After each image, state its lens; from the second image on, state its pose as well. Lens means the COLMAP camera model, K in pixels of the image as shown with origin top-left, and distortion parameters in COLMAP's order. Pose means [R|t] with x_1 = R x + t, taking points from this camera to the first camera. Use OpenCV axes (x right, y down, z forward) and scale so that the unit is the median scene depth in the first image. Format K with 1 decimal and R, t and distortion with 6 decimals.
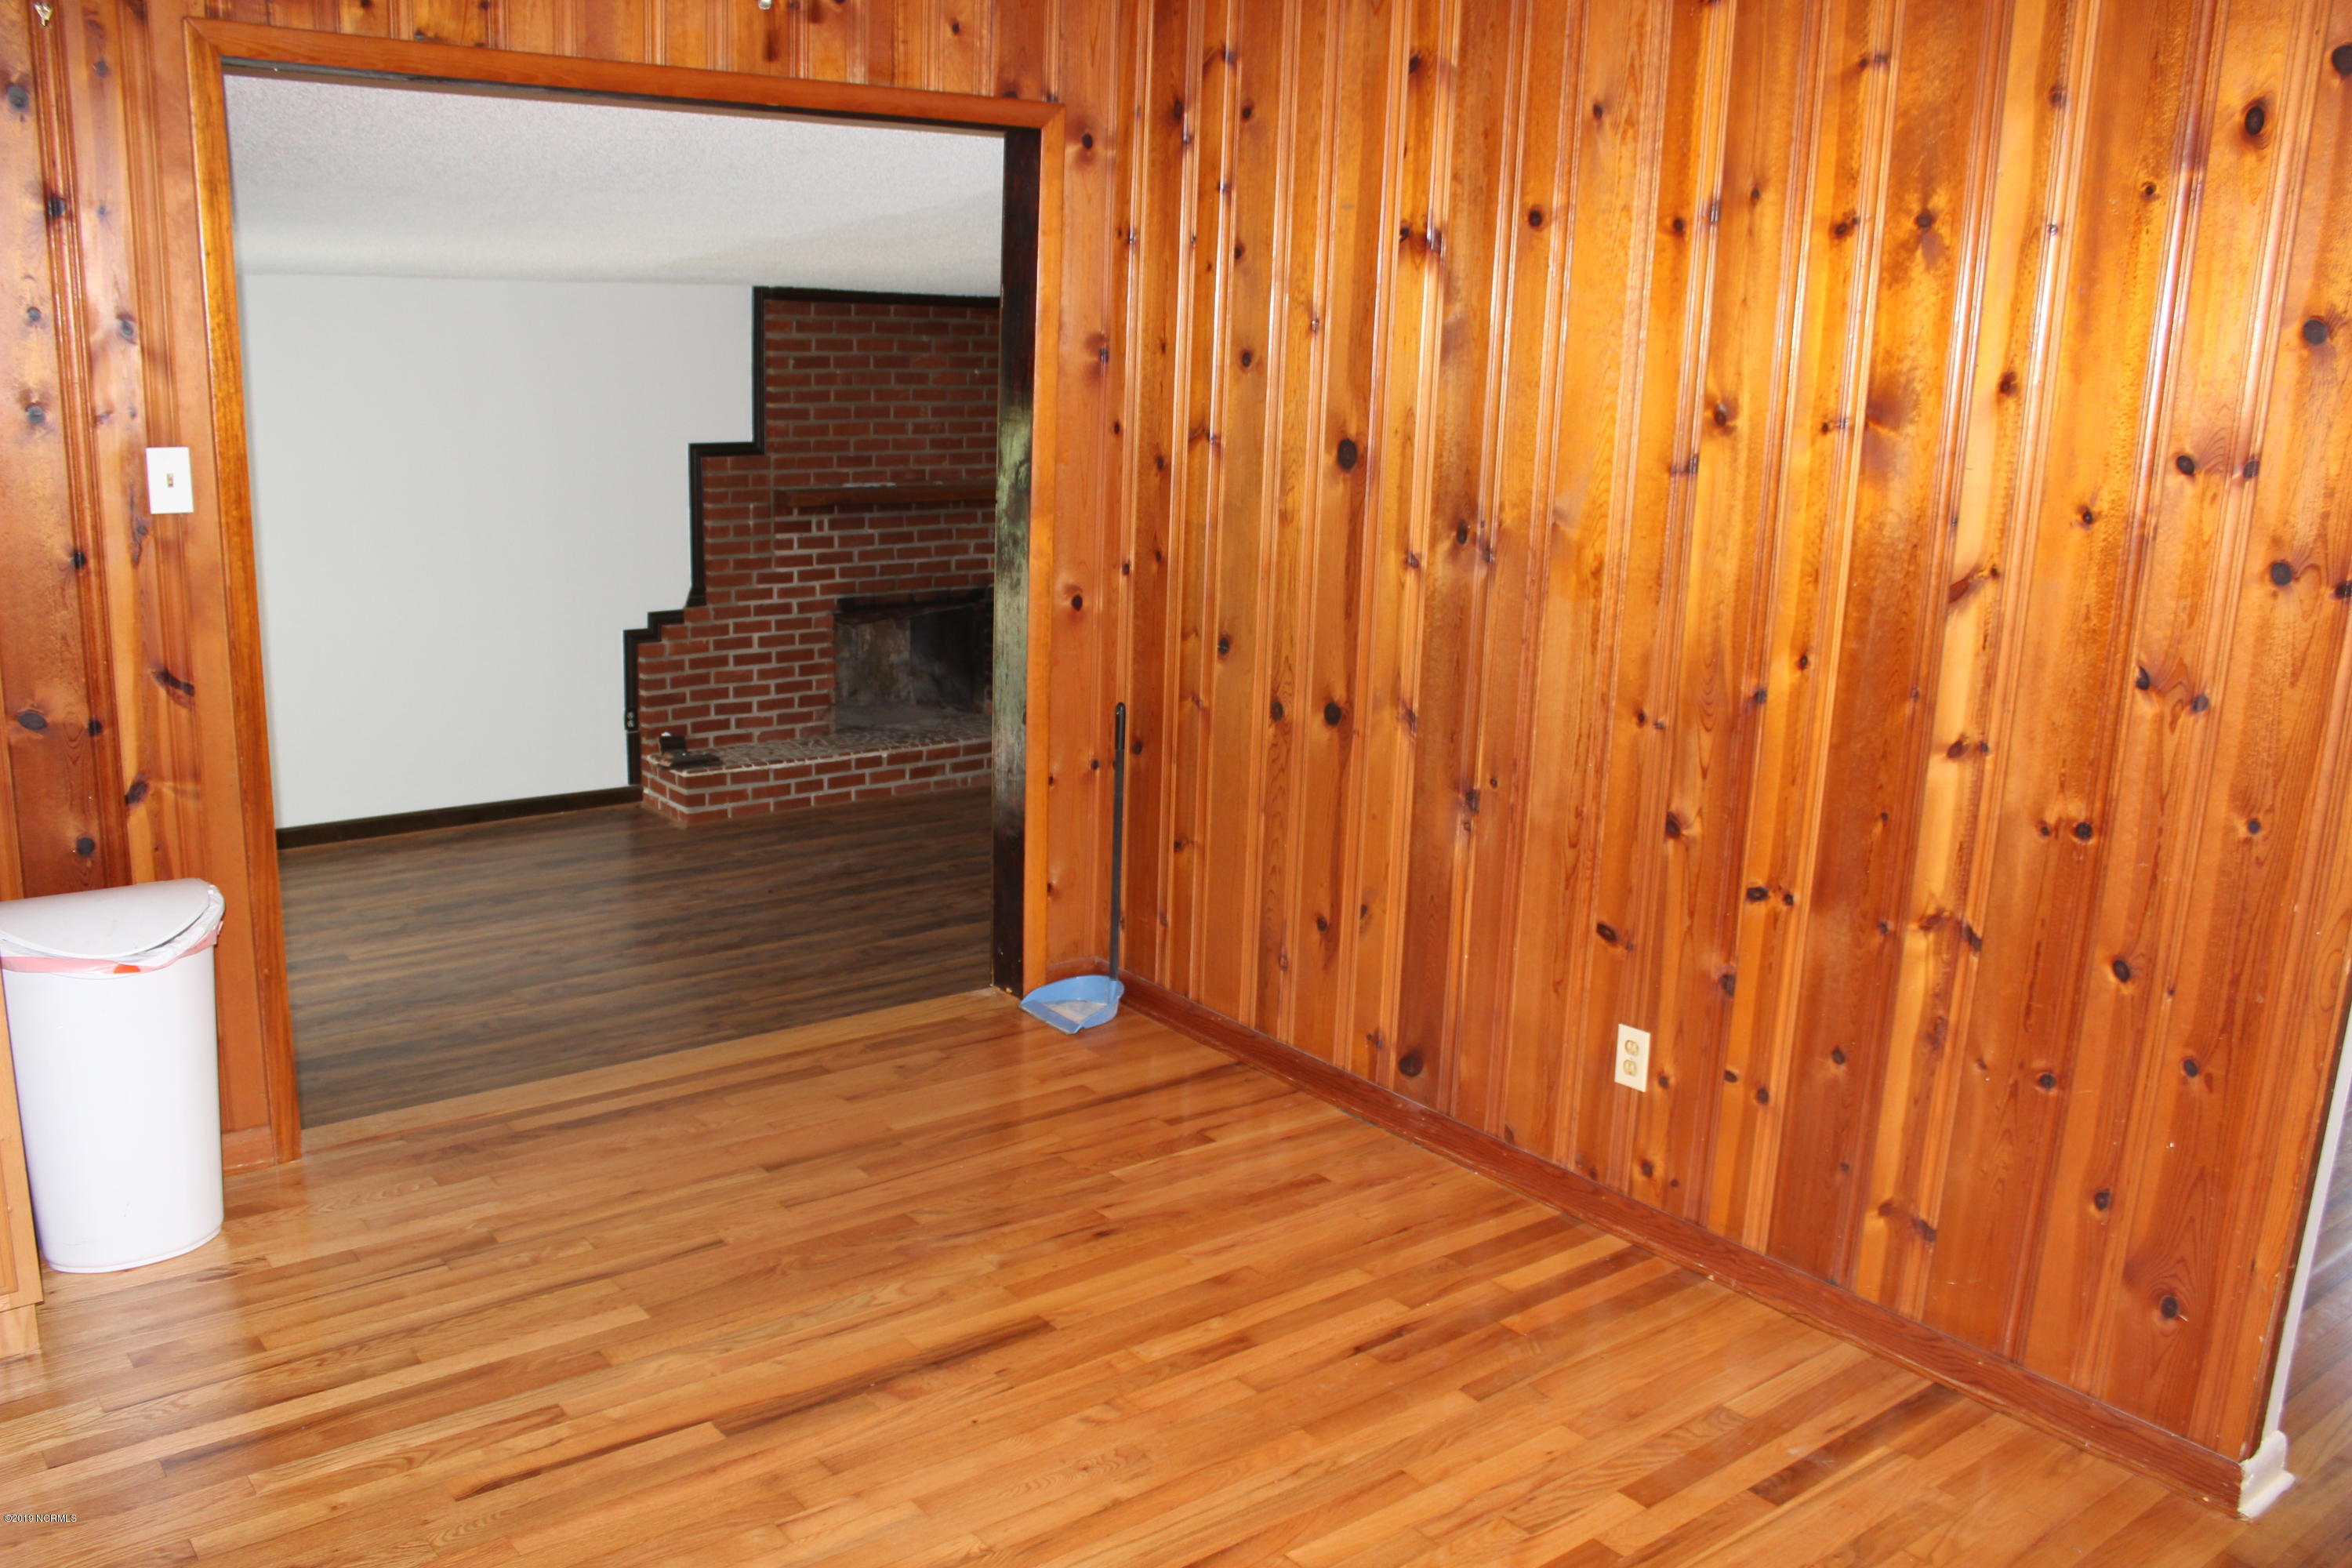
lens RADIAL K [[1965.1, 0, 1182.8], [0, 1965.1, 804.1], [0, 0, 1]] dist [-0.172680, 0.158300]
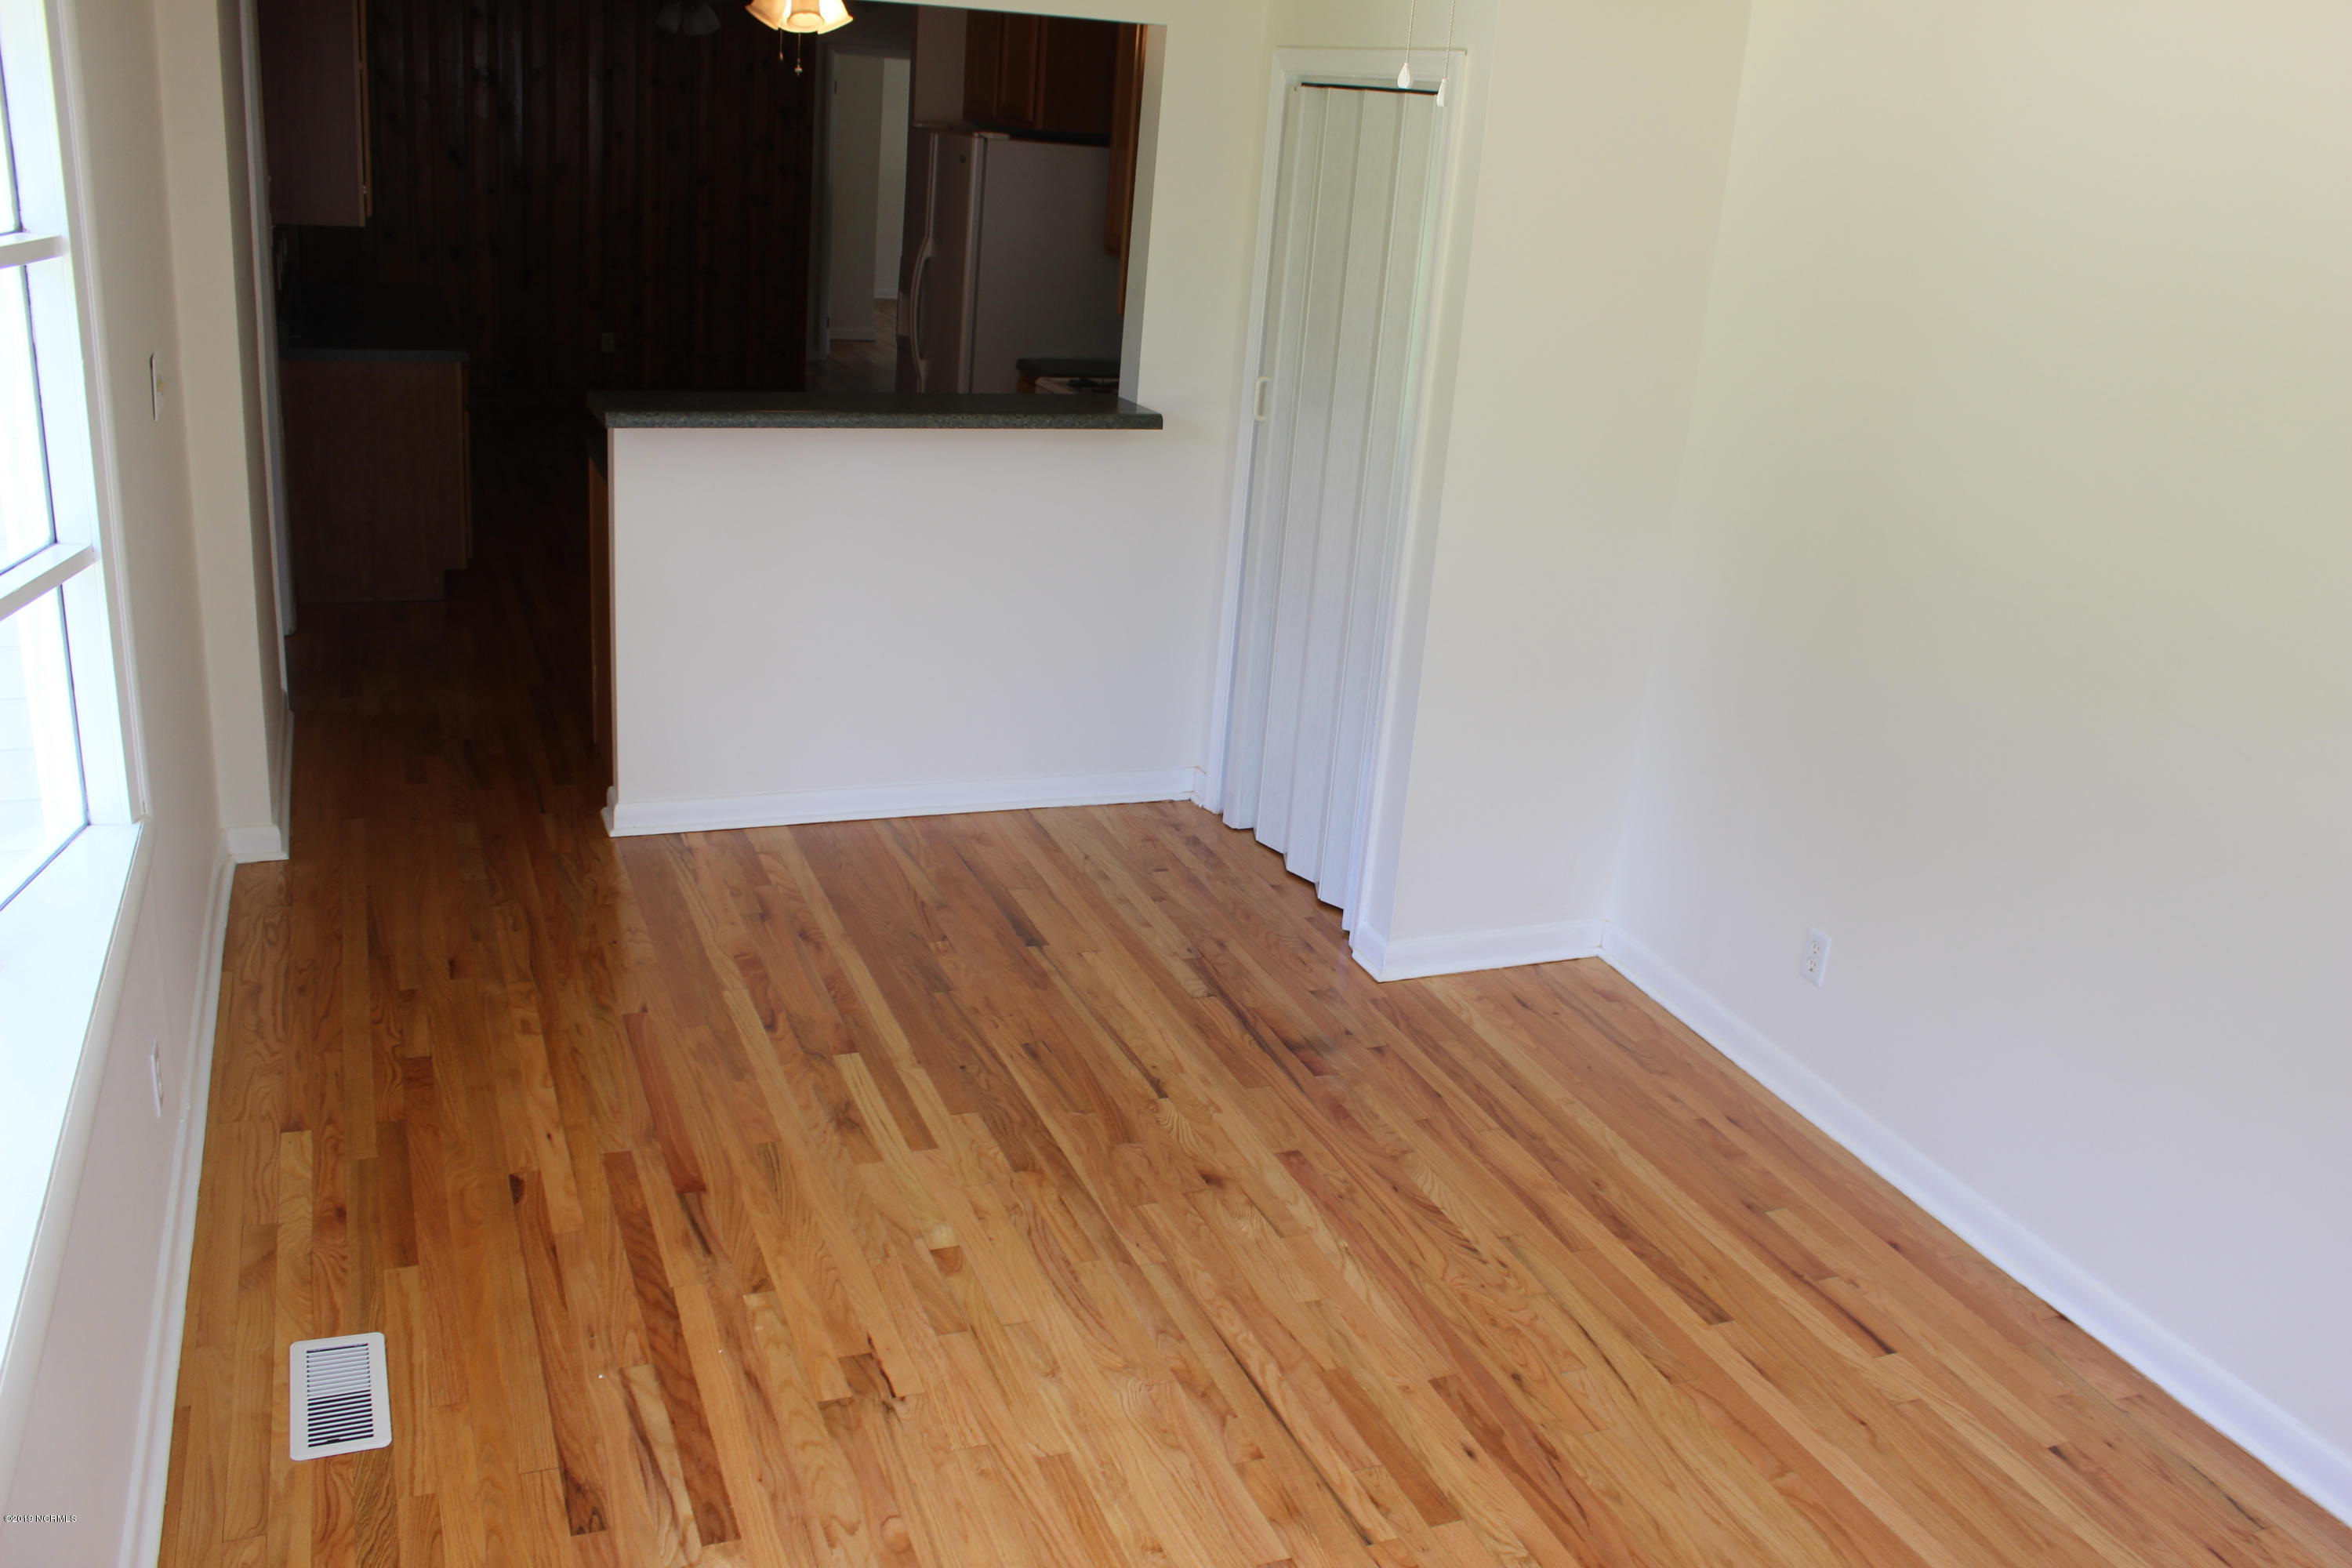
lens RADIAL K [[1999.4, 0, 1195.7], [0, 1999.4, 786.8], [0, 0, 1]] dist [-0.182645, 0.179209]
pose [[0.278143, -0.333549, 0.900767, -1.035779], [0.160617, 0.940719, 0.298747, 0.005816], [-0.947016, 0.061584, 0.315228, -0.342541]]
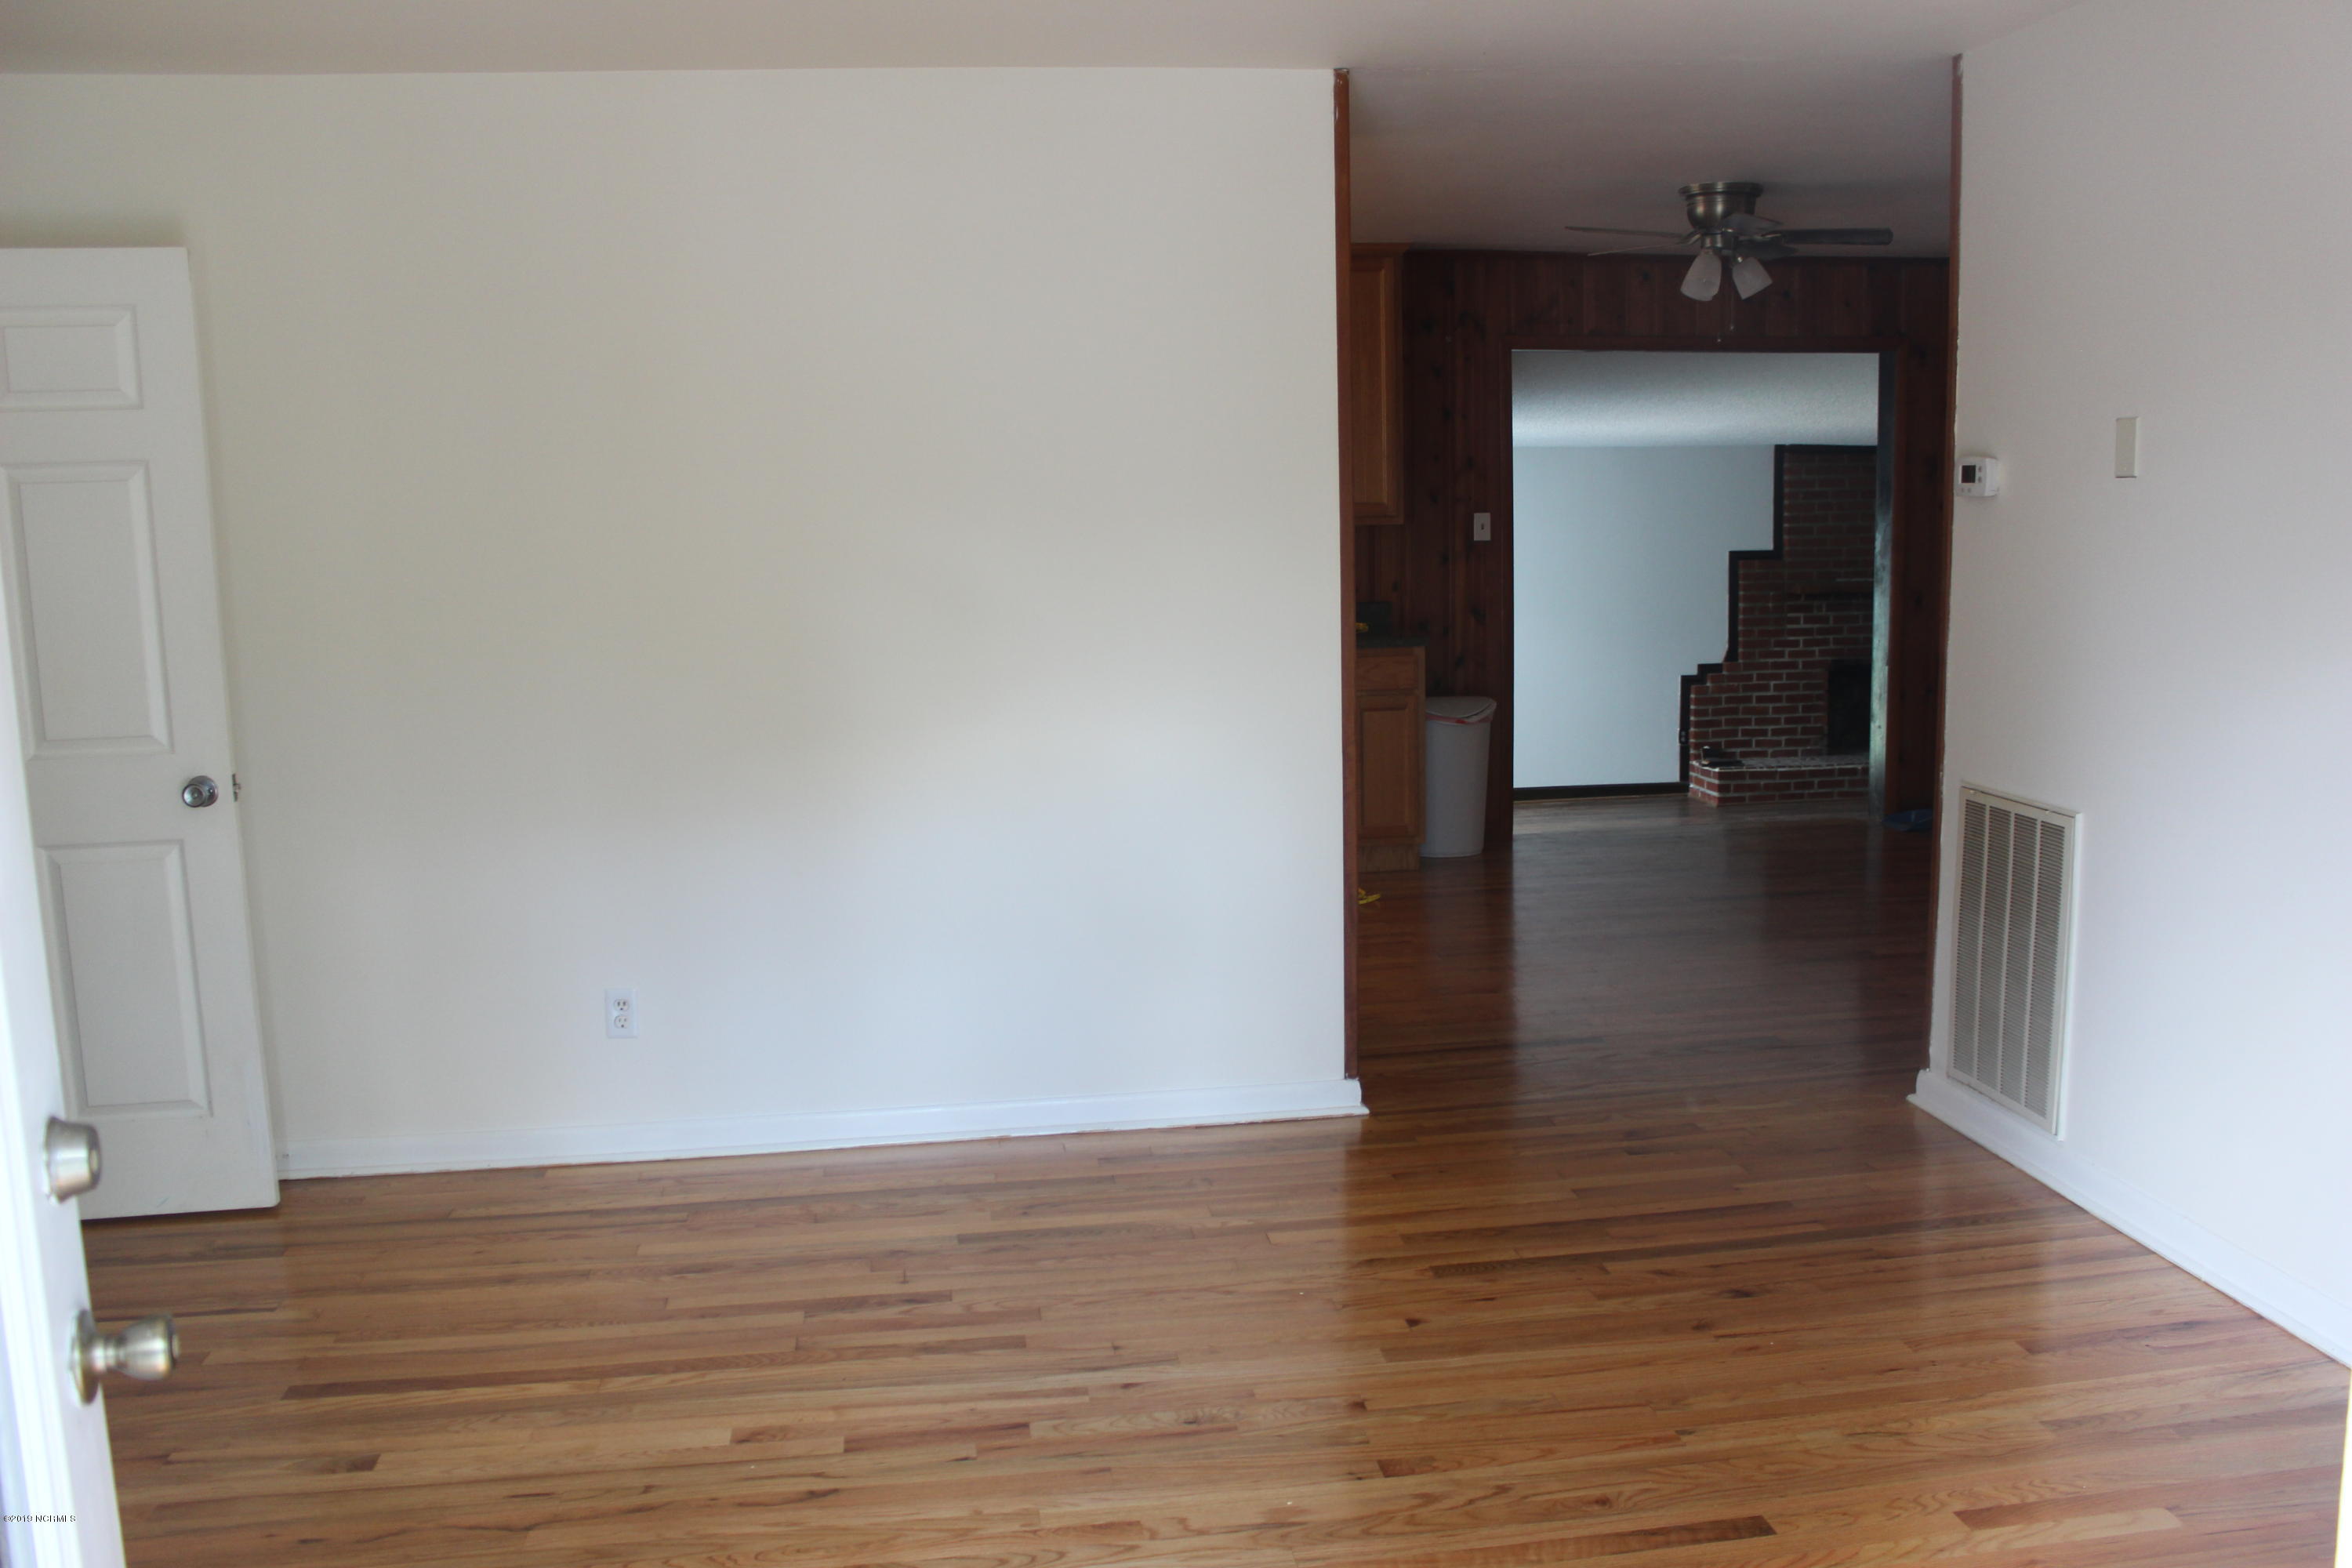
lens RADIAL K [[1965.1, 0, 1182.8], [0, 1965.1, 804.1], [0, 0, 1]] dist [-0.172680, 0.158300]
pose [[0.859508, 0.027047, -0.510406, 0.143350], [-0.071480, 0.995146, -0.067637, 0.133695], [0.506099, 0.094618, 0.857269, -0.454258]]
